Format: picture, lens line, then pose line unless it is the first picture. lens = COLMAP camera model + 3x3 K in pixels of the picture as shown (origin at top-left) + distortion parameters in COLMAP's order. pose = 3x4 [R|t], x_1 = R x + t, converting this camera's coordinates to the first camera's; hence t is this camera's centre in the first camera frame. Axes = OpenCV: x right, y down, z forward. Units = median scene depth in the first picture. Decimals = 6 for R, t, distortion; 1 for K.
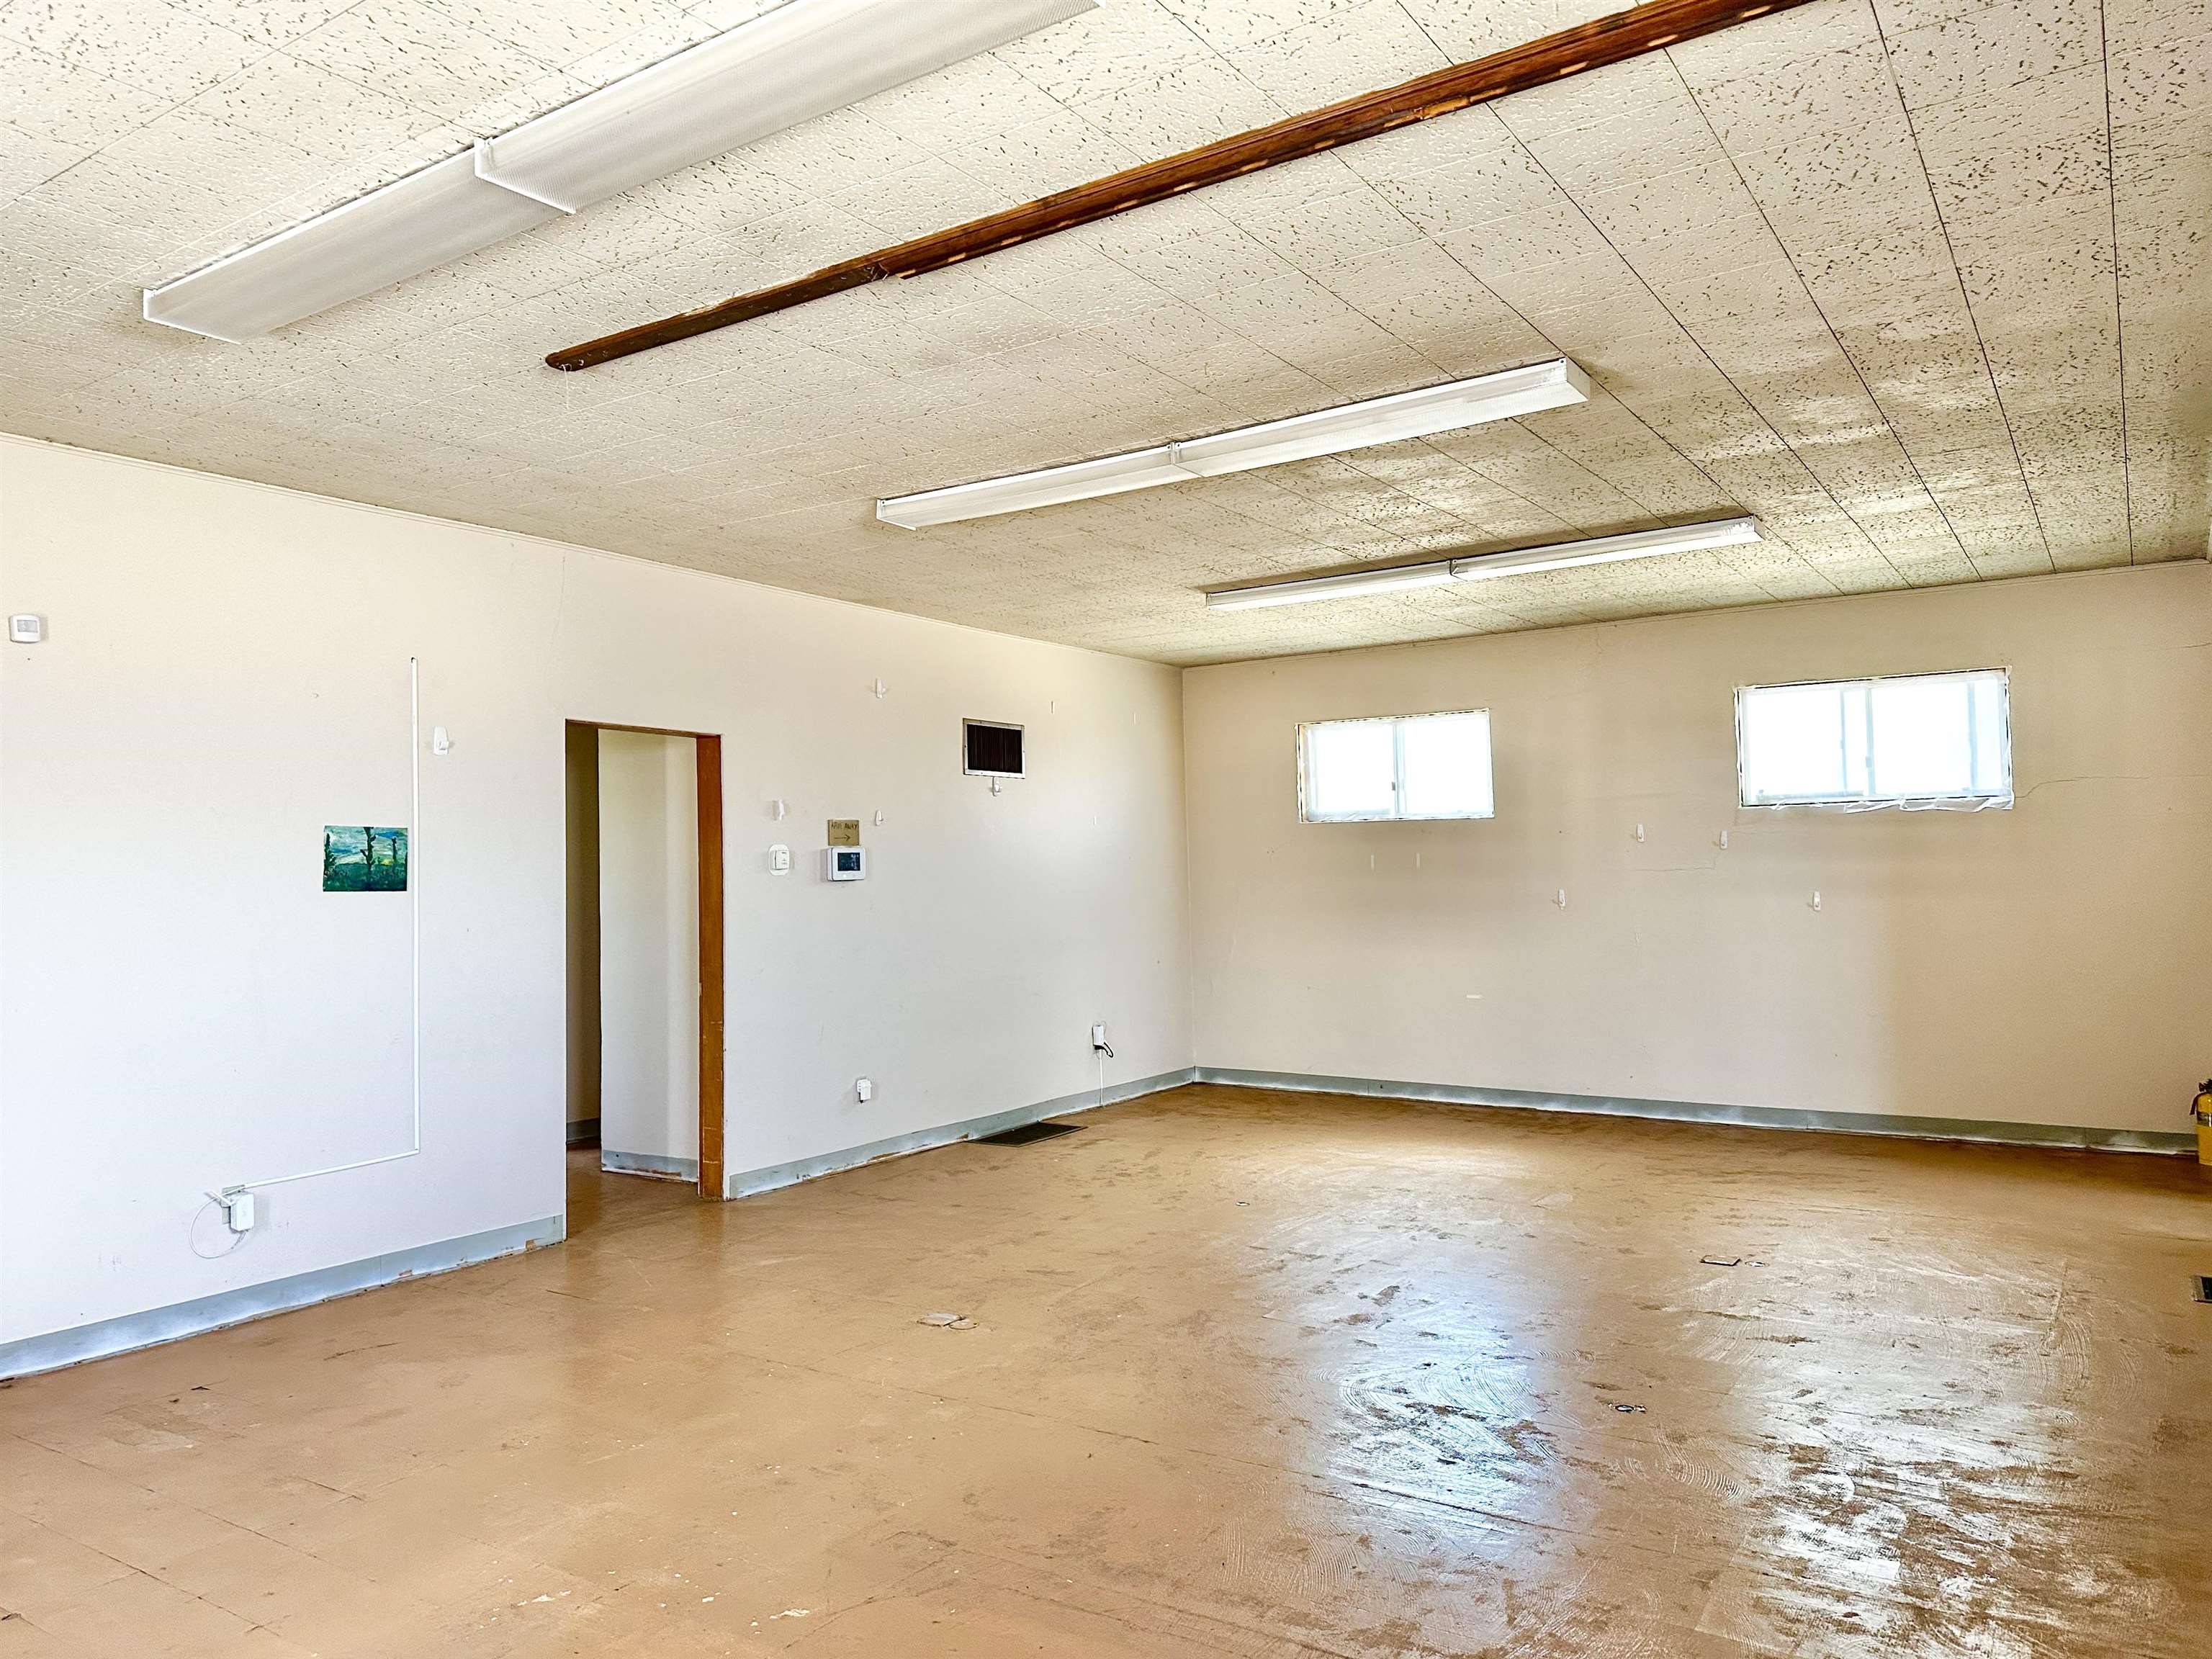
lens RADIAL K [[1543.5, 0, 1093.3], [0, 1543.5, 826.5], [0, 0, 1]] dist [0.057195, -0.058222]
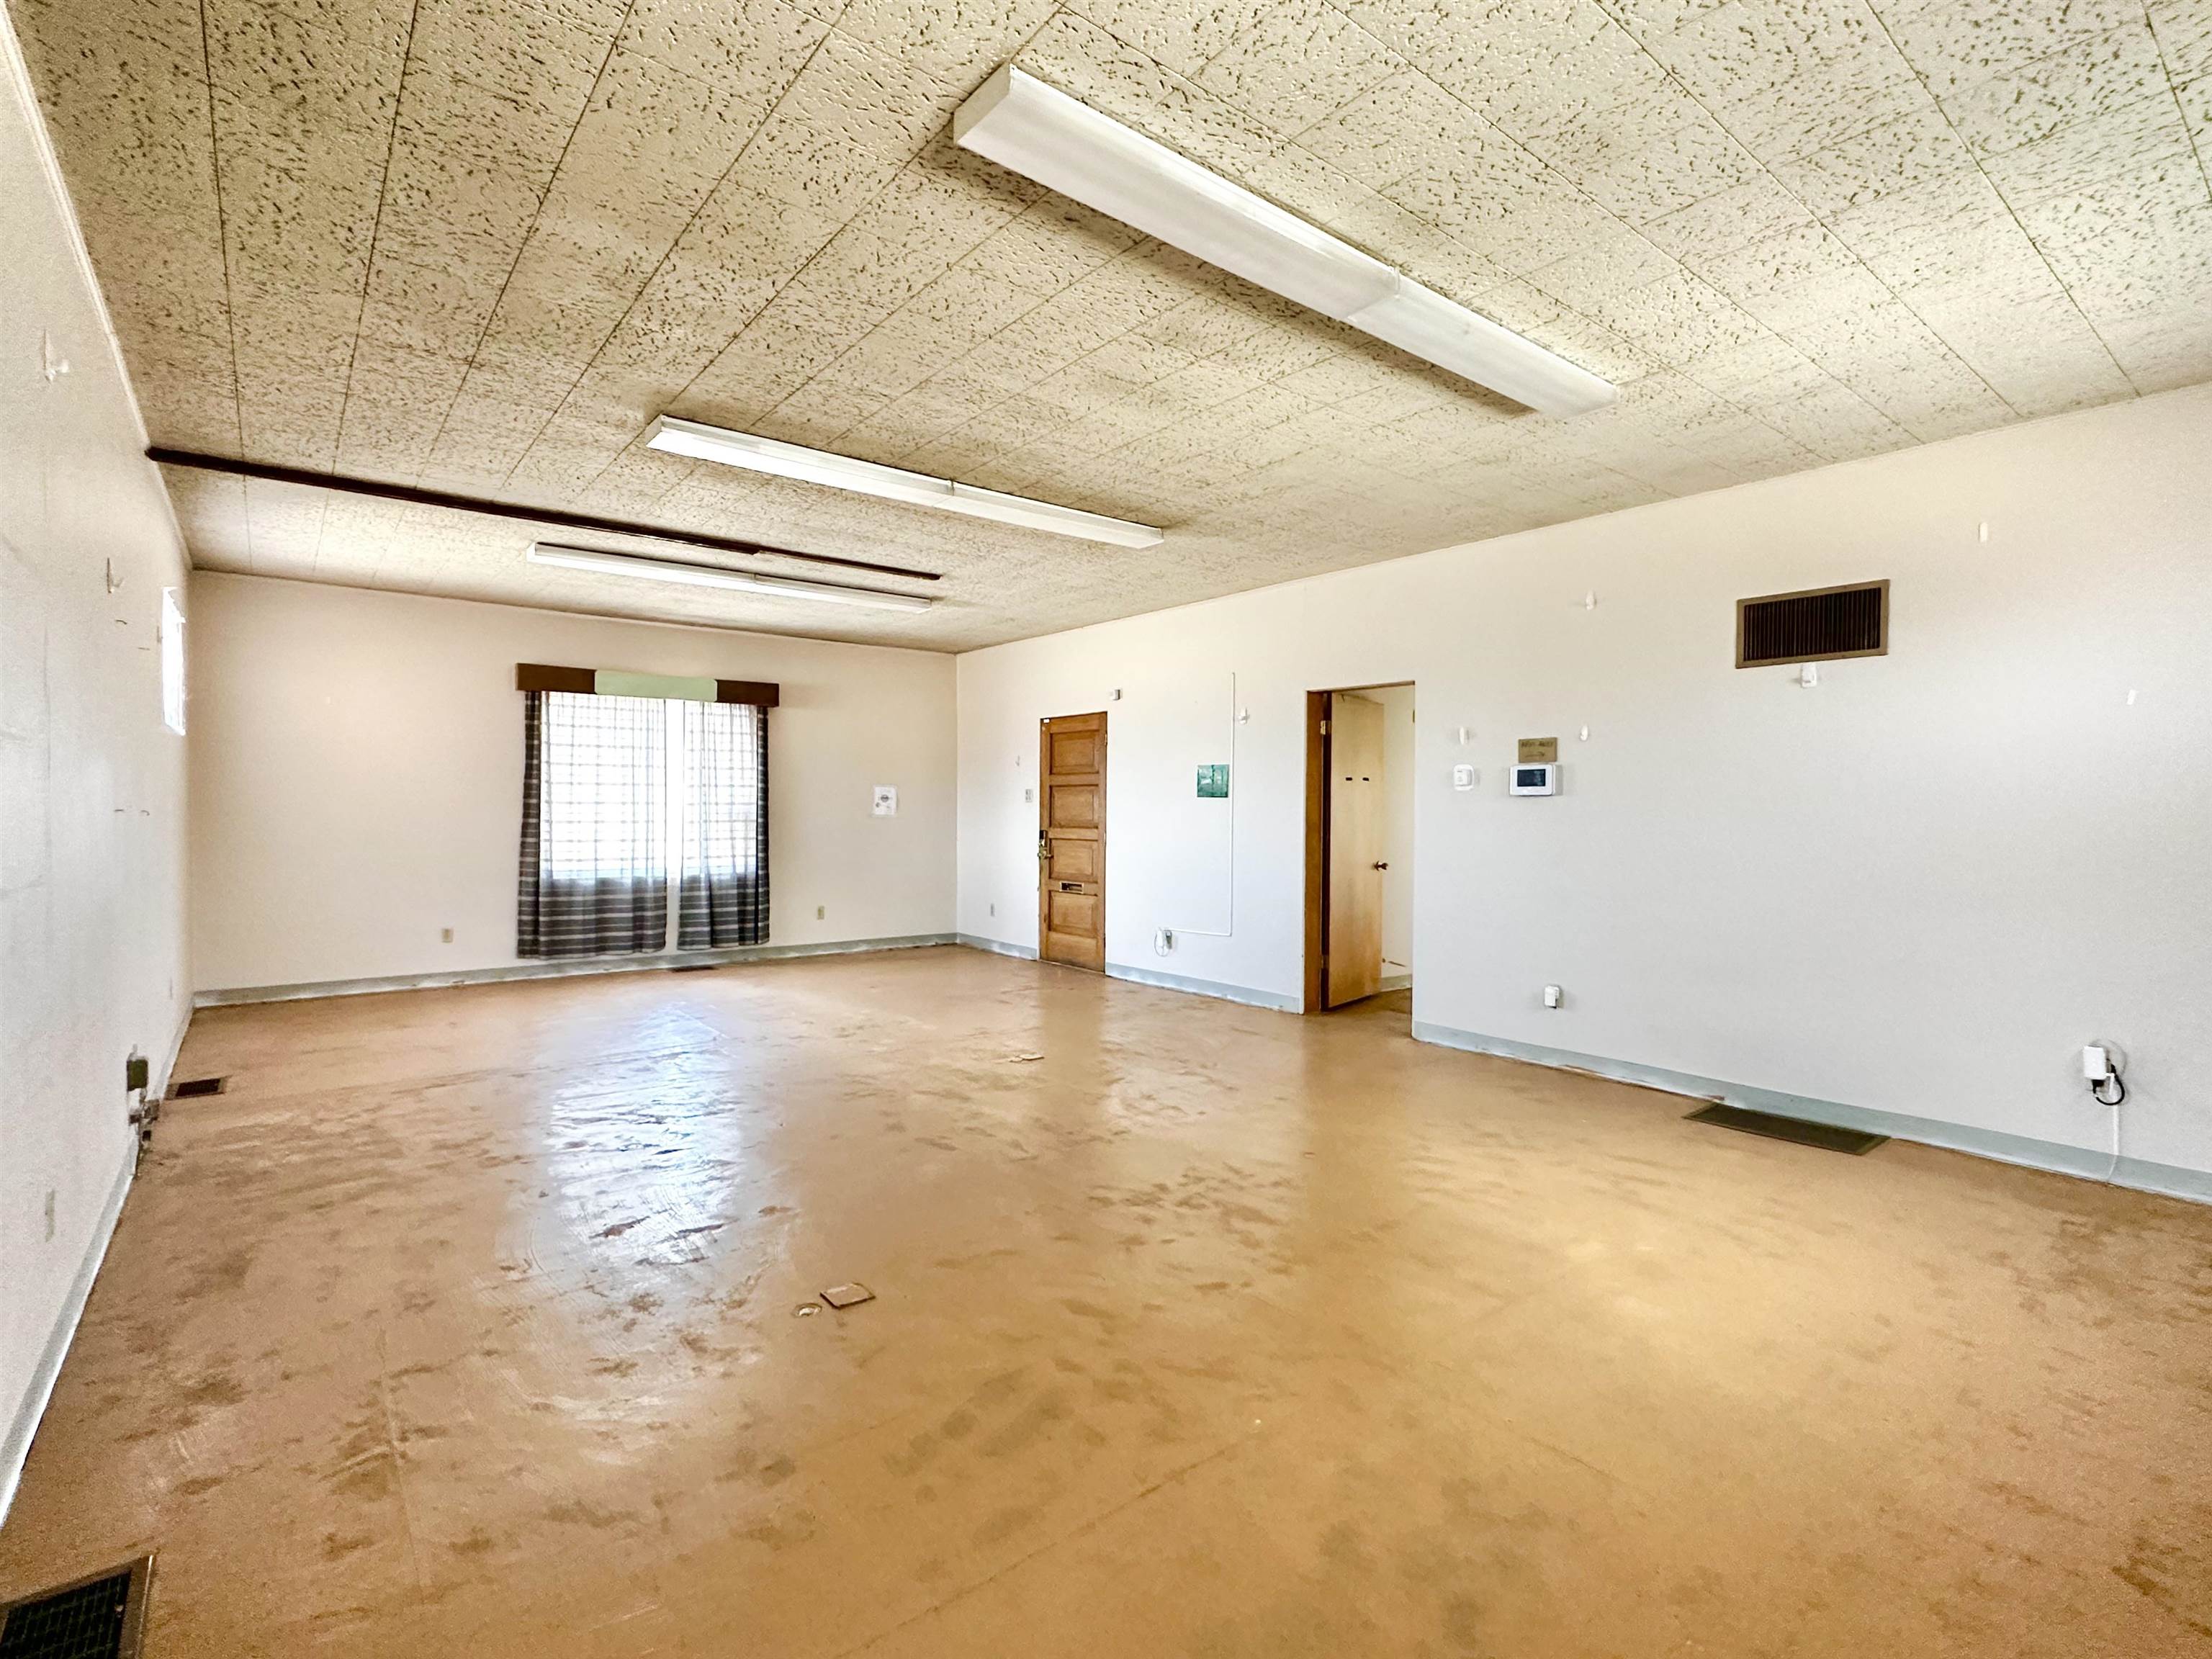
lens RADIAL K [[1051.3, 0, 1116.9], [0, 1051.3, 837.4], [0, 0, 1]] dist [-0.002873, 0.000817]
pose [[-0.296146, 0.043422, -0.954155, 0.918423], [0.028199, 0.998928, 0.036707, 0.043097], [0.954726, -0.016036, -0.297053, 1.397054]]
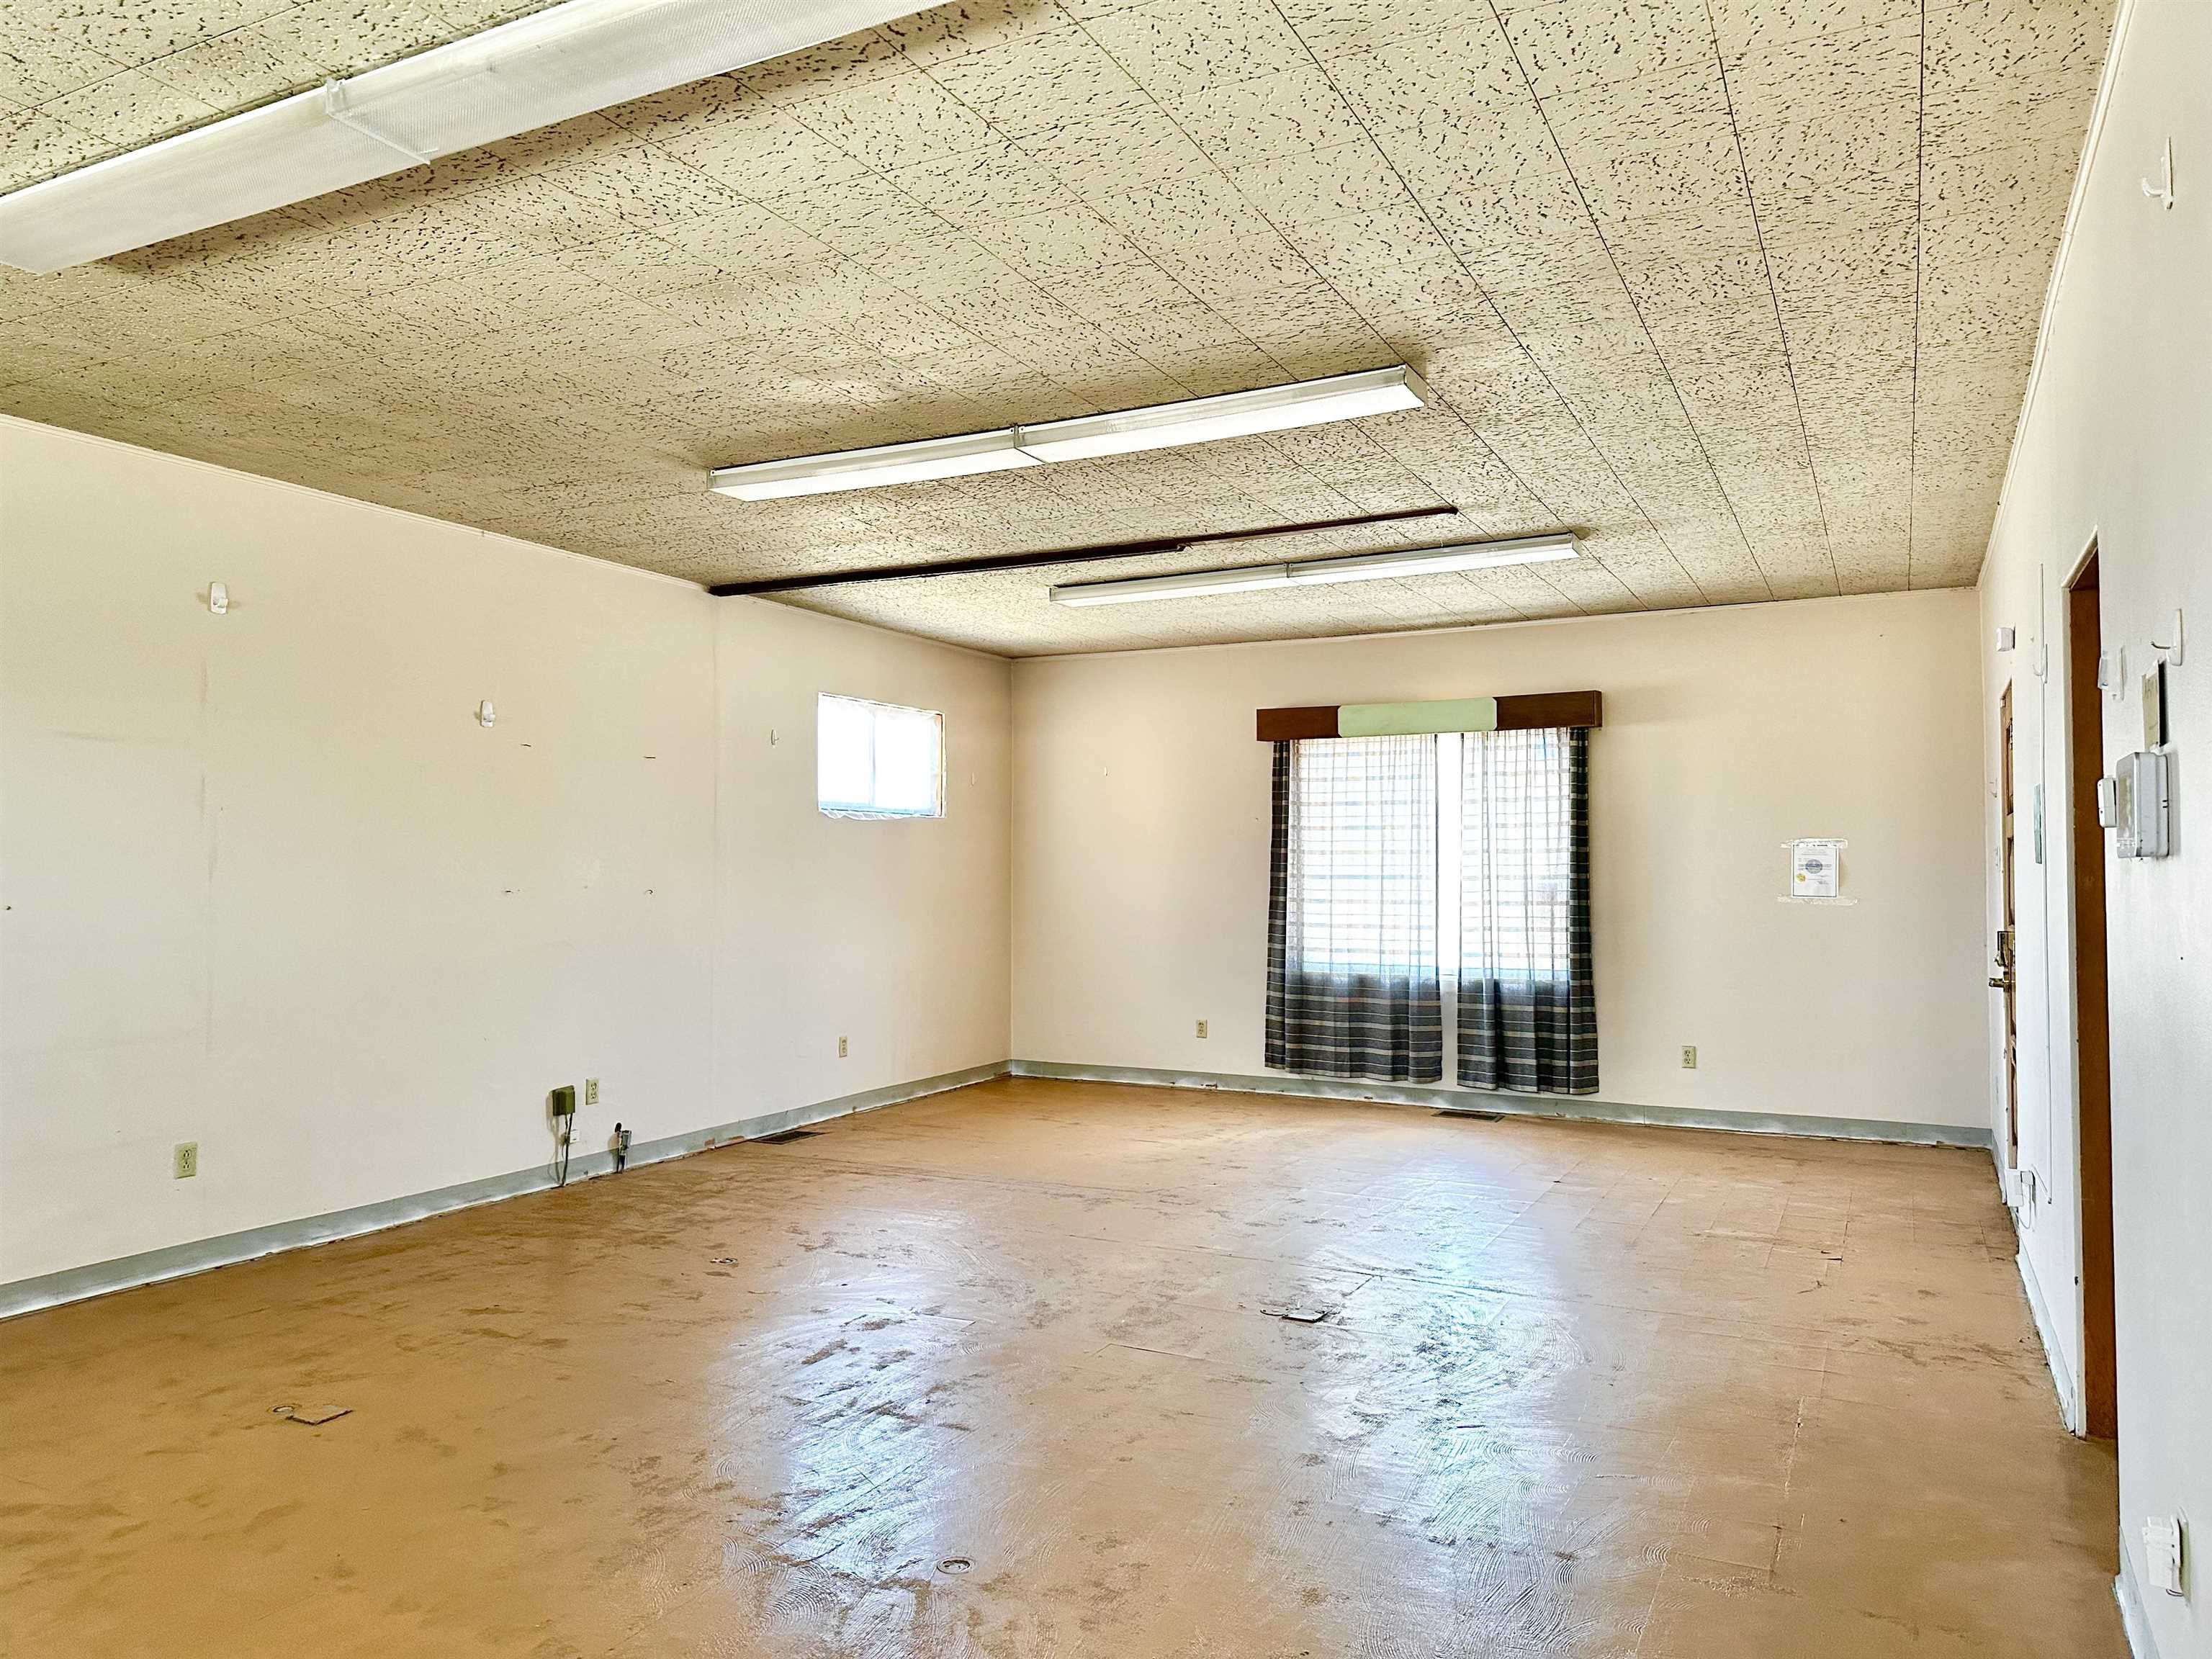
lens RADIAL K [[1543.5, 0, 1093.8], [0, 1543.5, 829.4], [0, 0, 1]] dist [0.057195, -0.058222]
pose [[-0.993334, 0.016299, -0.114113, 0.137032], [0.022493, 0.998330, -0.053206, 0.060847], [0.113055, -0.055418, -0.992042, 1.928026]]
